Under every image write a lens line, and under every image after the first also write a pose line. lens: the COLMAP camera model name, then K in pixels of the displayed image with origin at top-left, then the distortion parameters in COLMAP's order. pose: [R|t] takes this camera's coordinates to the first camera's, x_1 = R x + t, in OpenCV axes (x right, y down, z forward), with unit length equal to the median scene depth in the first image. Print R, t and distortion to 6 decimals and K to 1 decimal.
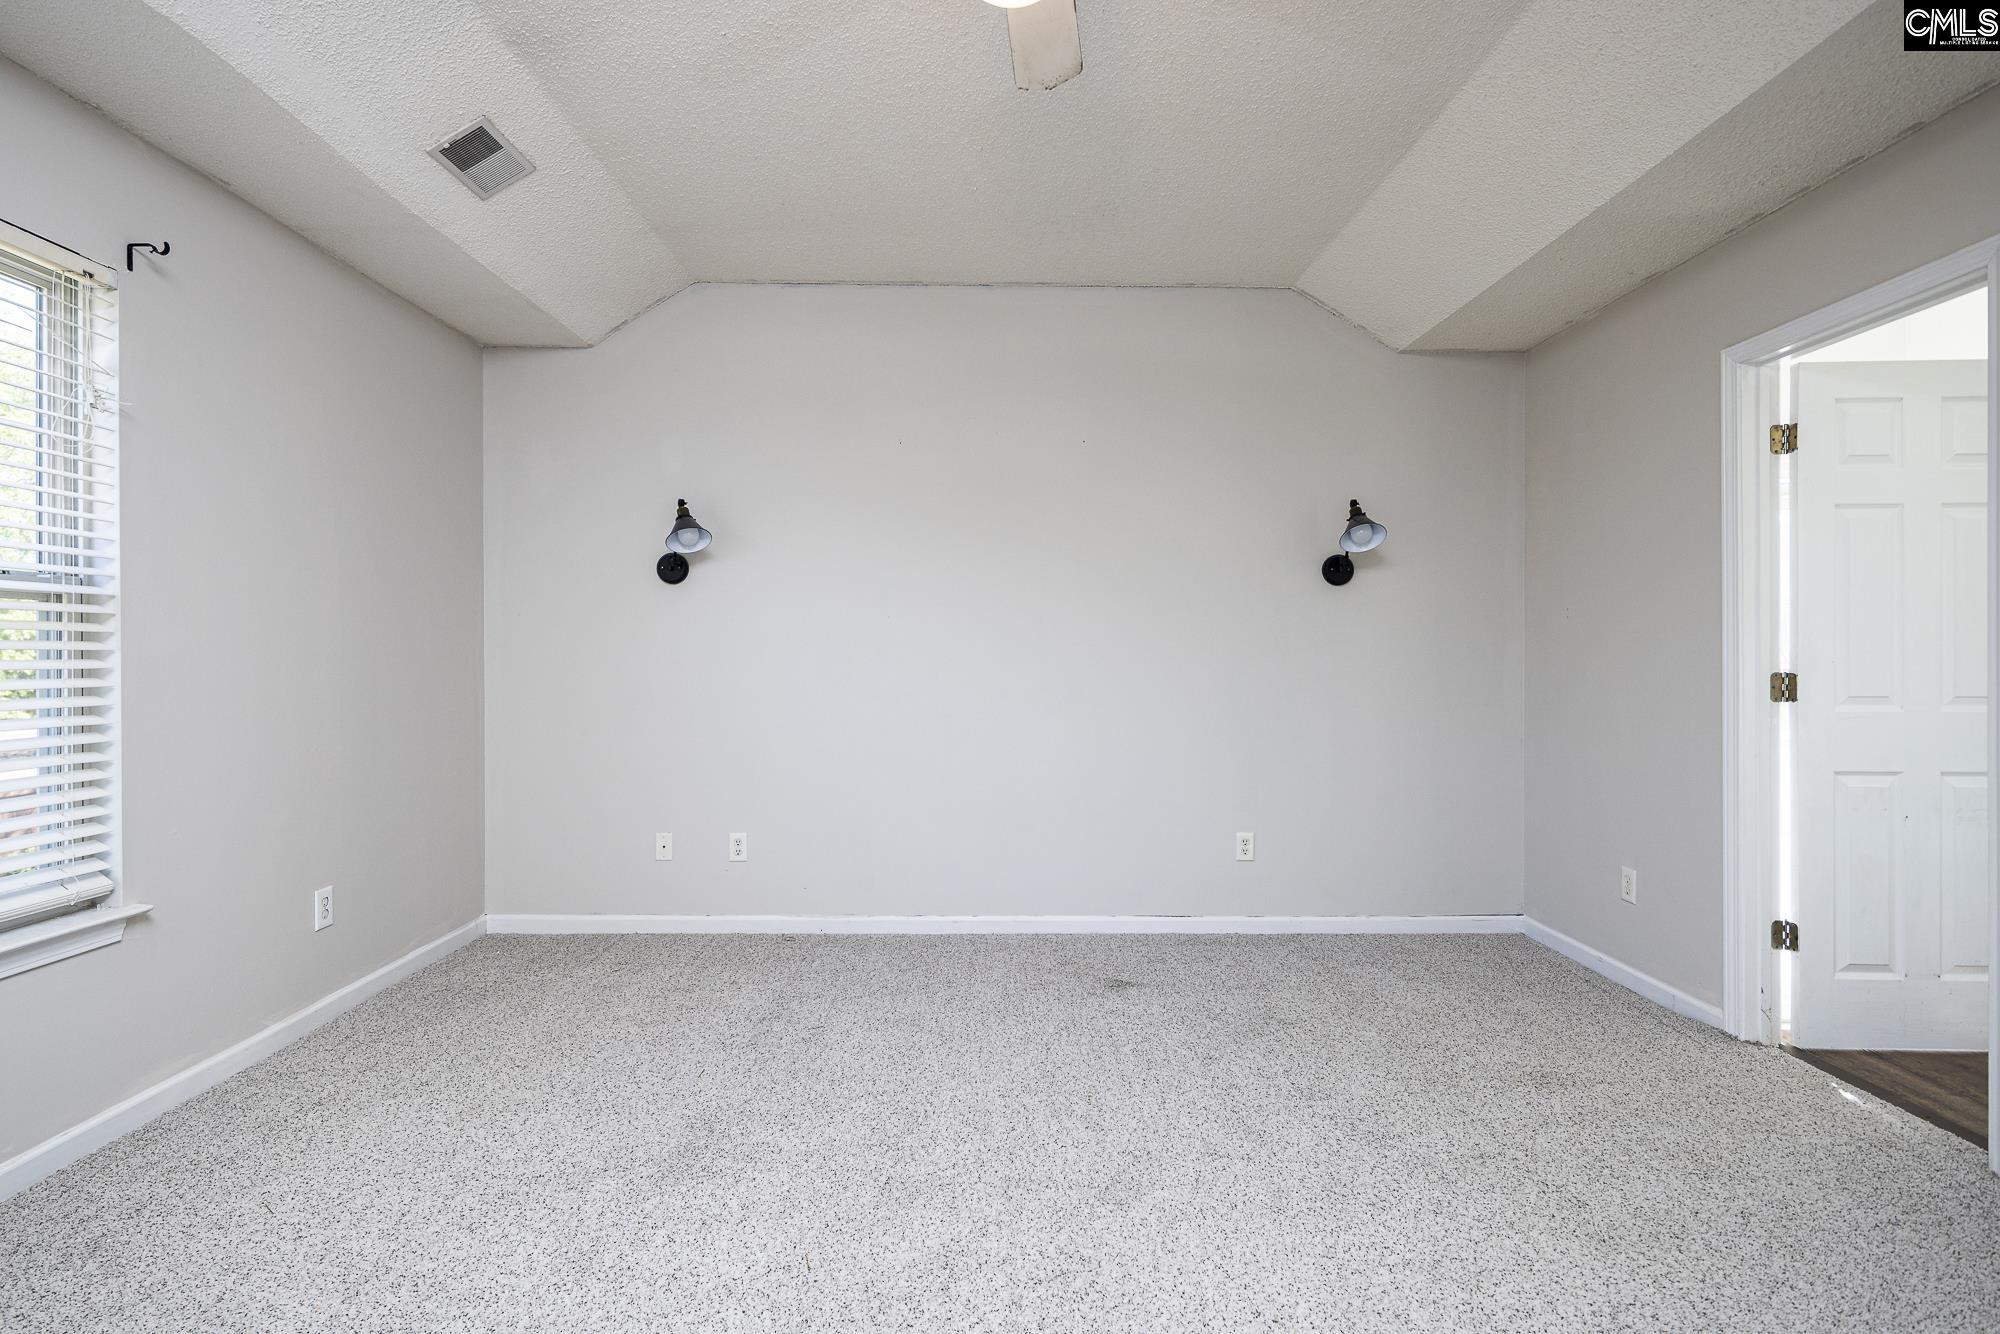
lens RADIAL K [[965.0, 0, 994.8], [0, 965.0, 663.8], [0, 0, 1]] dist [0.001734, -0.000778]
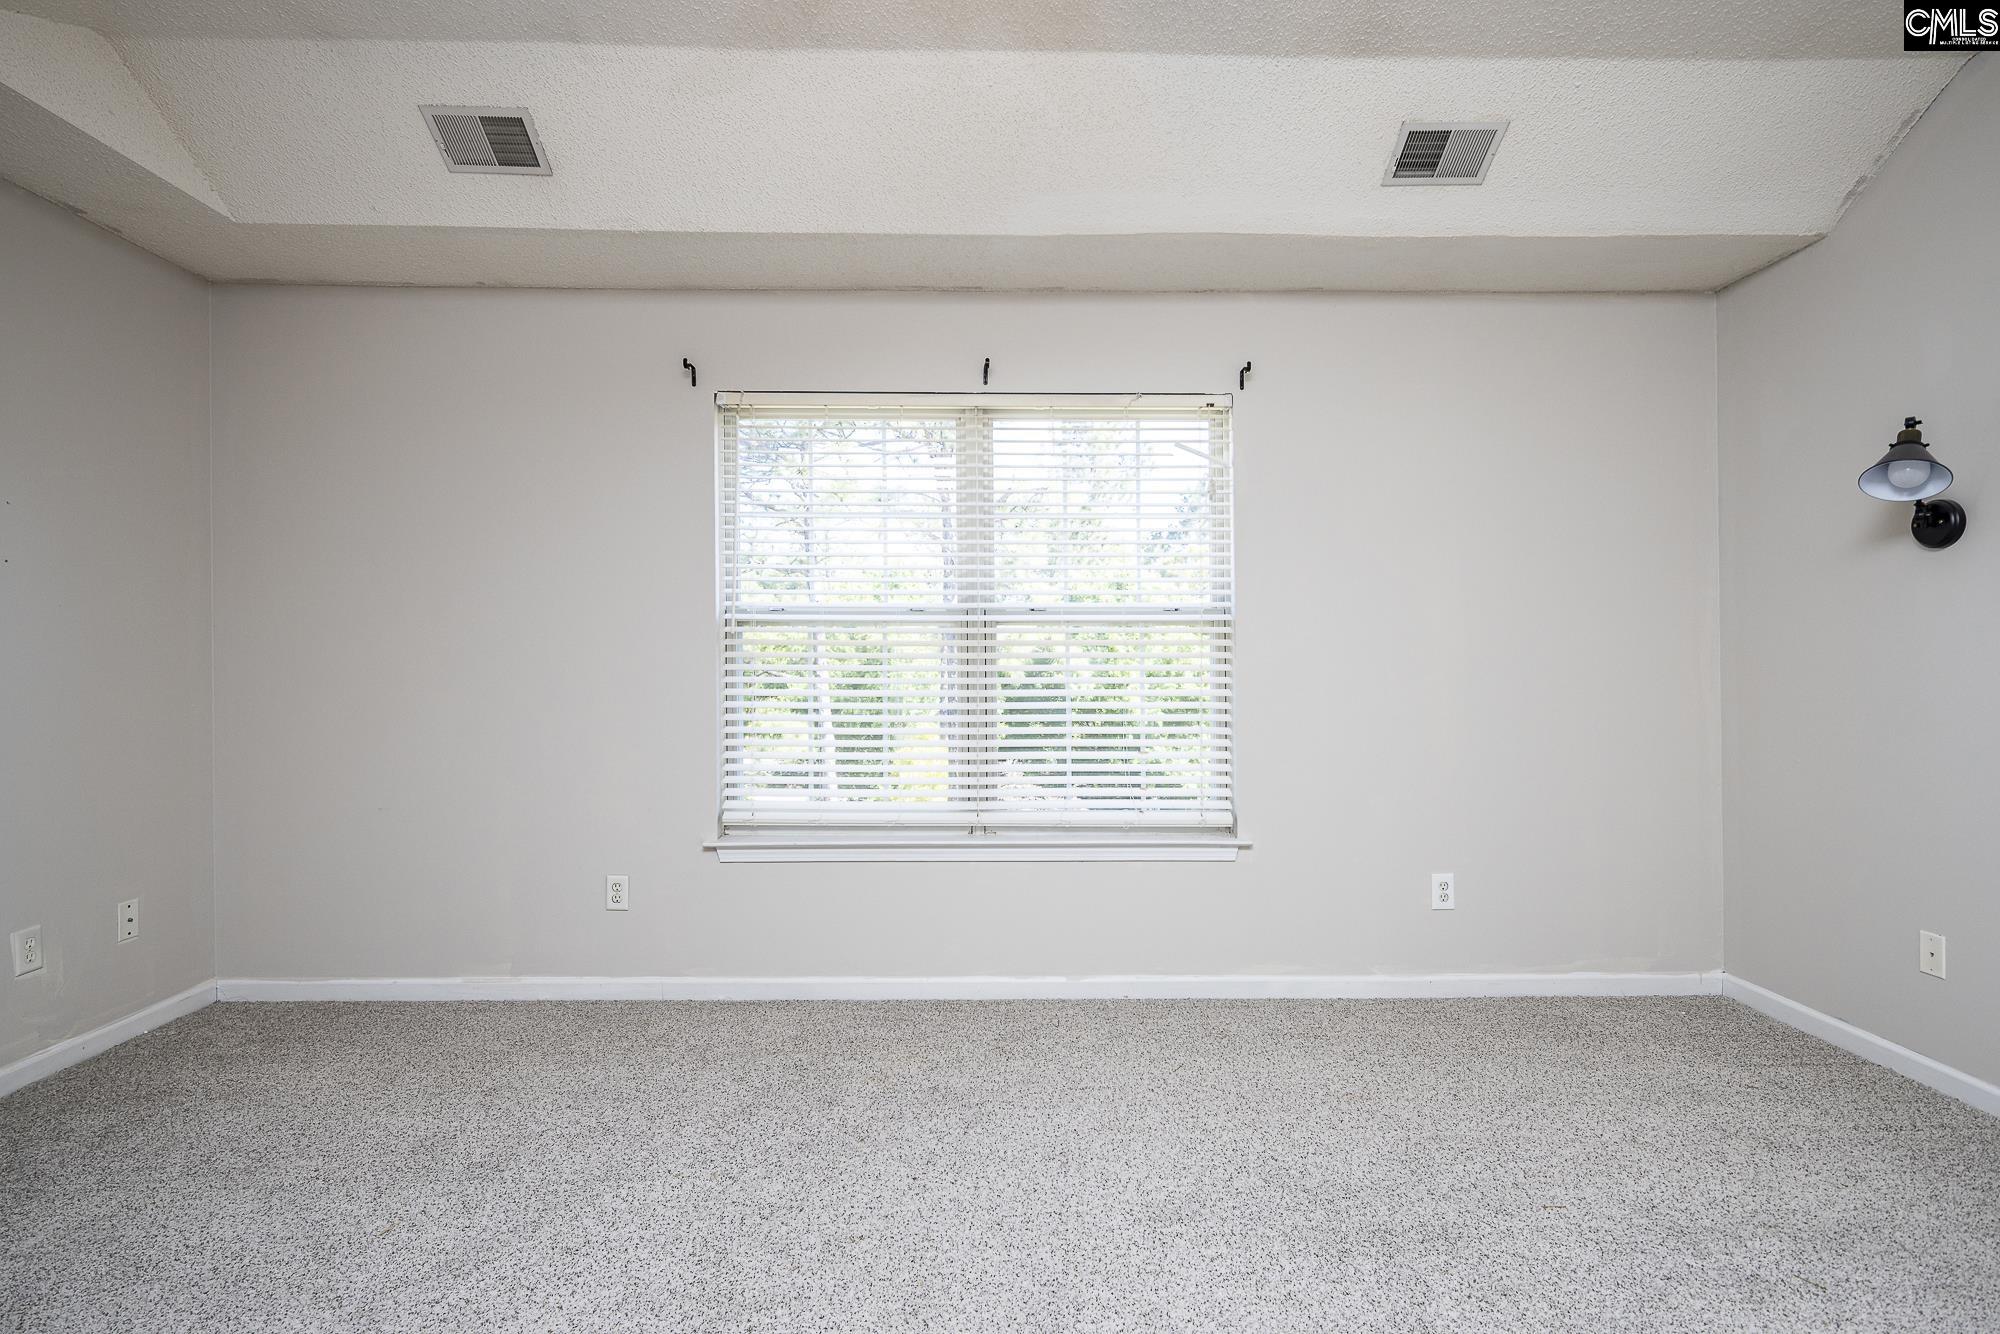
lens RADIAL K [[965.0, 0, 994.8], [0, 965.0, 663.8], [0, 0, 1]] dist [0.001734, -0.000778]
pose [[0.018951, 0.000071, -0.999820, 0.440325], [-0.010967, 0.999940, -0.000137, 0.000877], [0.999760, 0.010968, 0.018950, 0.527619]]
